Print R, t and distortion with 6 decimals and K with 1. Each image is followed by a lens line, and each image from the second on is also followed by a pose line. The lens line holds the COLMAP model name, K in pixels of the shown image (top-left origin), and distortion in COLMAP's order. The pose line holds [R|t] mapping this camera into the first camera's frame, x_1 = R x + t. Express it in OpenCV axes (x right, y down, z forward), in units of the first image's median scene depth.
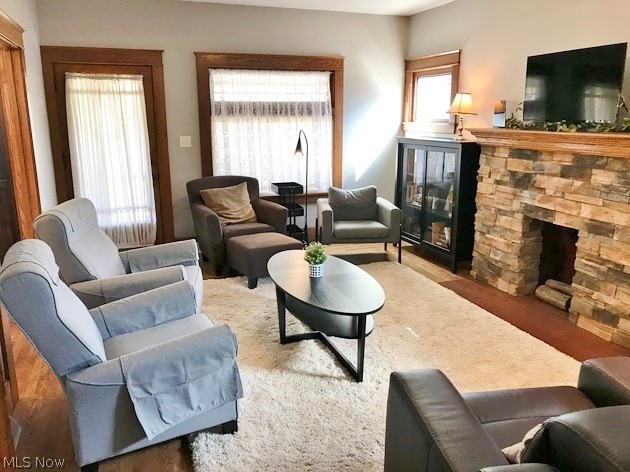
lens RADIAL K [[513.8, 0, 313.1], [0, 513.8, 230.7], [0, 0, 1]] dist [0.036664, -0.013938]
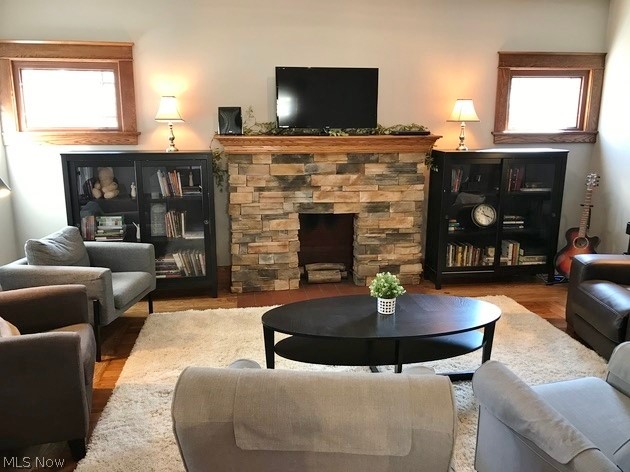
lens RADIAL K [[513.8, 0, 314.5], [0, 513.8, 240.6], [0, 0, 1]] dist [0.036664, -0.013938]
pose [[0.198032, -0.222313, 0.954652, -0.667065], [0.218920, 0.959370, 0.177999, -0.169587], [-0.955436, 0.173743, 0.238654, 0.751012]]
